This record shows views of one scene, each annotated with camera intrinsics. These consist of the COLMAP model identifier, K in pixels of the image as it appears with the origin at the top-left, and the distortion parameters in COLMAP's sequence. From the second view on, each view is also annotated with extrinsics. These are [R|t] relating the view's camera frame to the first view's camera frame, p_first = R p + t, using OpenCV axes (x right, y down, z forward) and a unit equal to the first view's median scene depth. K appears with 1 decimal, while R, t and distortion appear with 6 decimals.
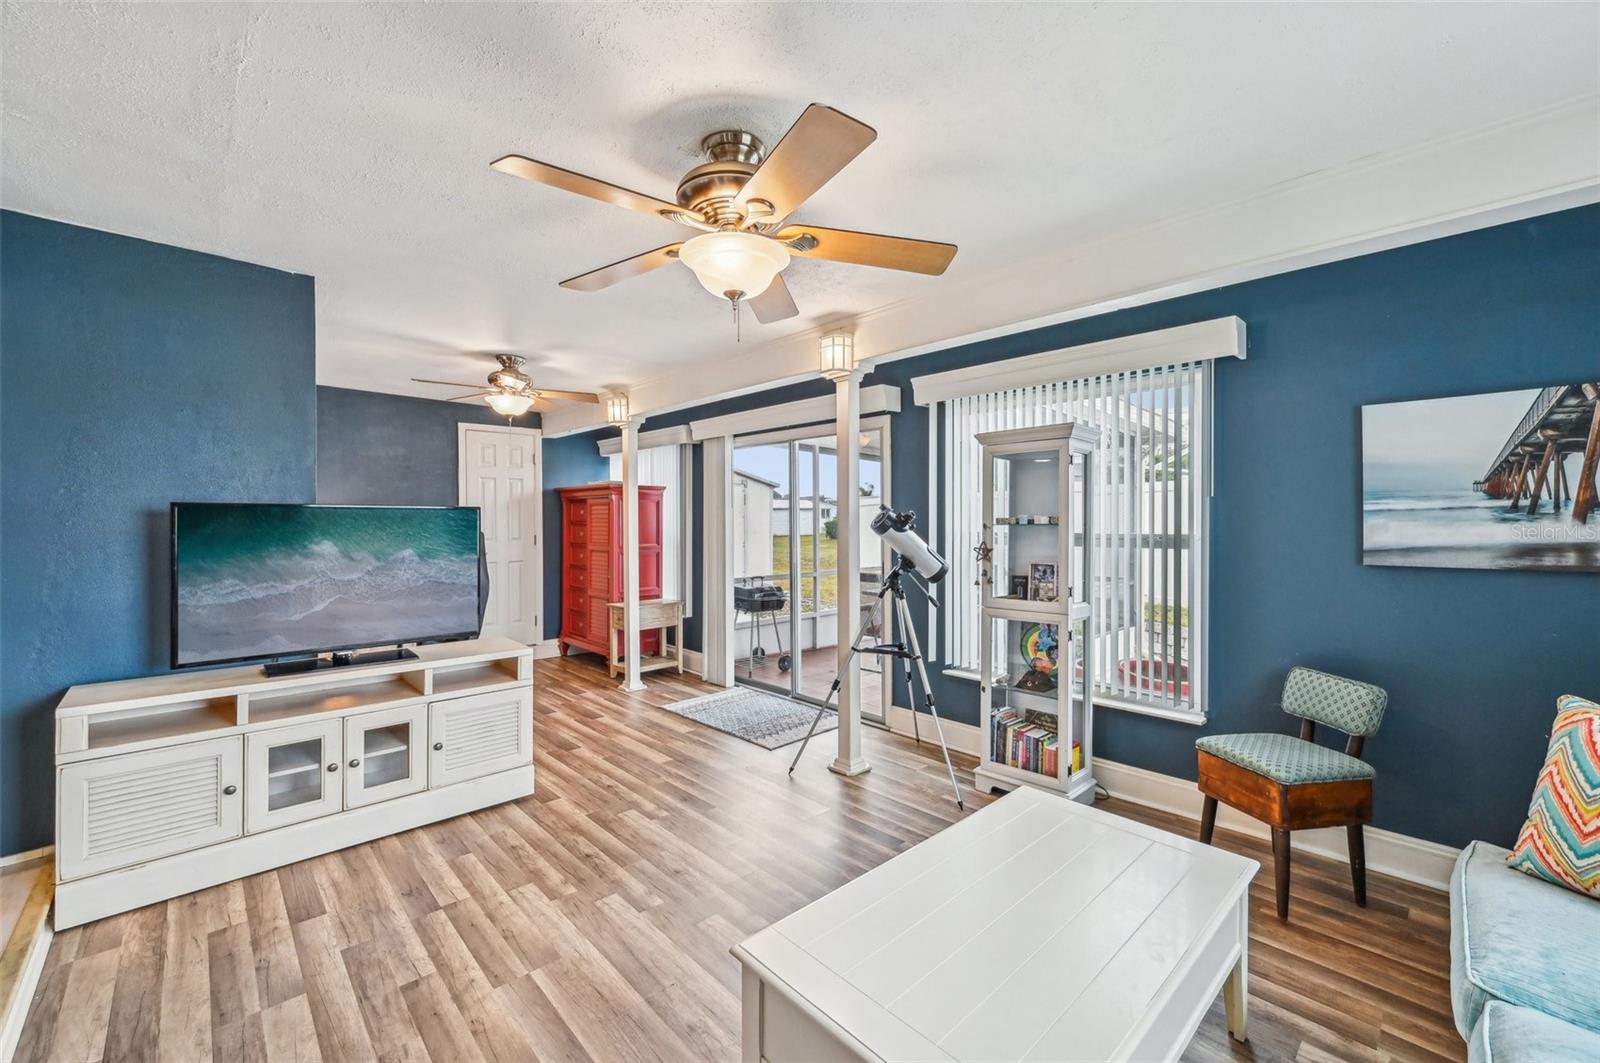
lens RADIAL K [[643.1, 0, 796.8], [0, 643.1, 526.4], [0, 0, 1]] dist [0.003985, 0.000042]
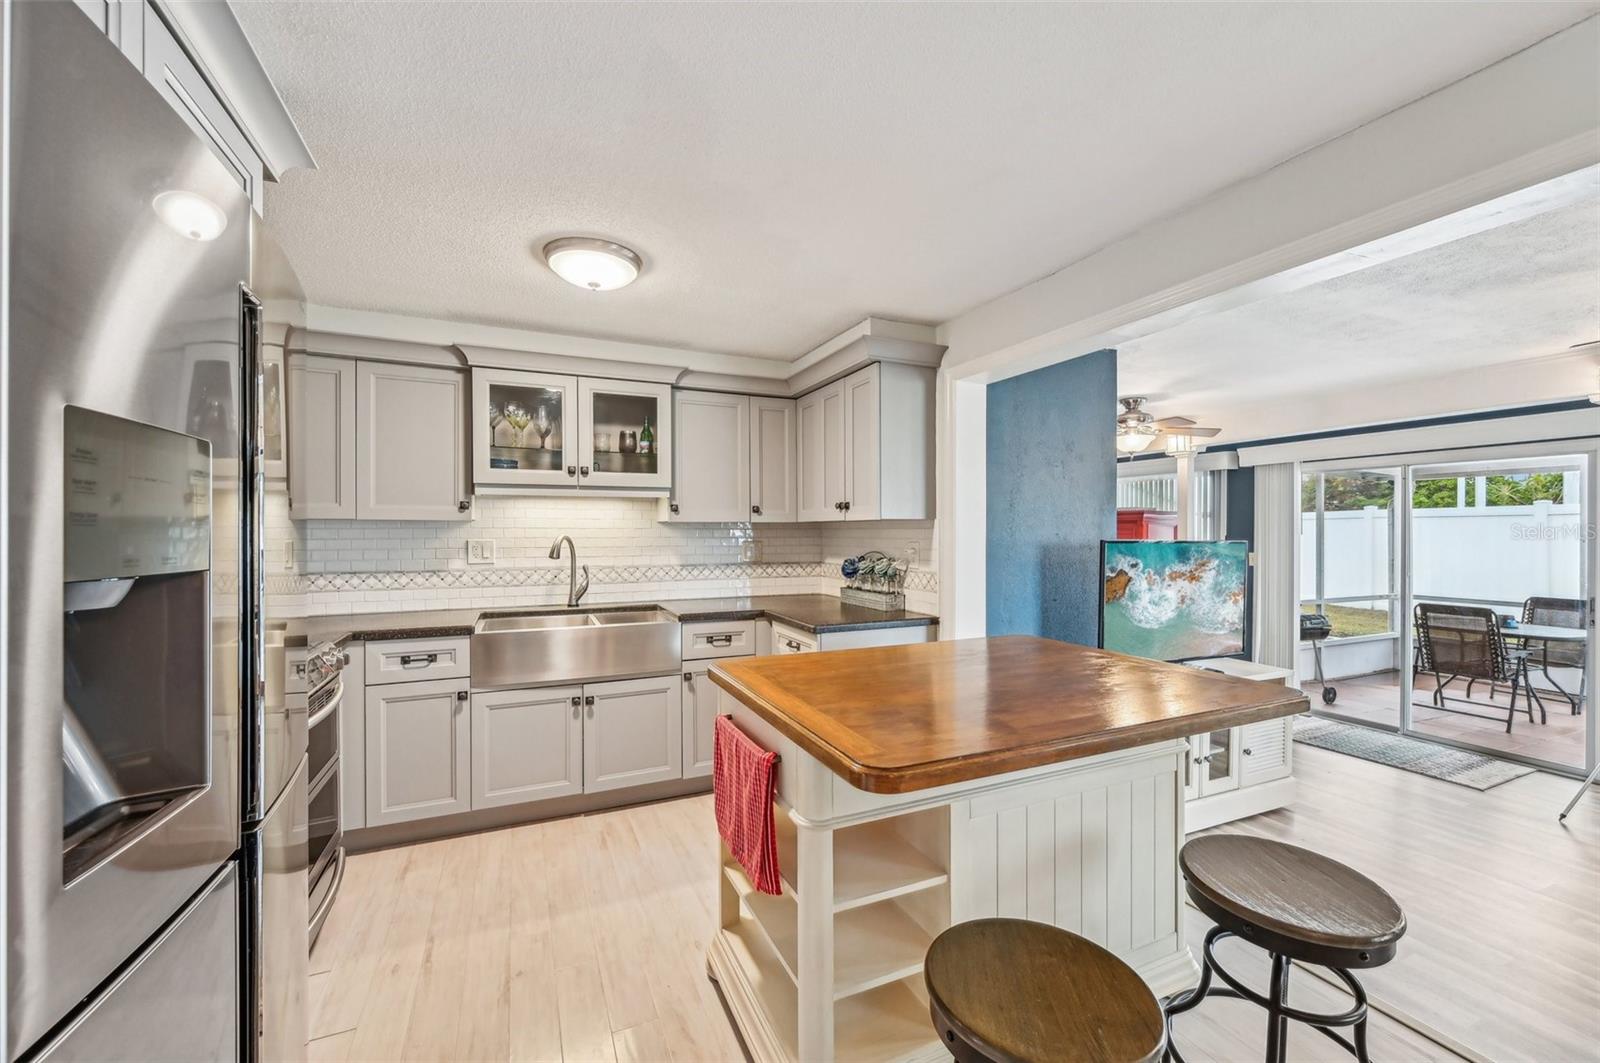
lens RADIAL K [[643.1, 0, 798.8], [0, 643.1, 535.6], [0, 0, 1]] dist [0.003985, 0.000042]
pose [[0.943081, 0.005075, -0.332525, -0.881133], [-0.006736, 0.999970, -0.003842, -0.031653], [0.332495, 0.005863, 0.943087, -0.330184]]
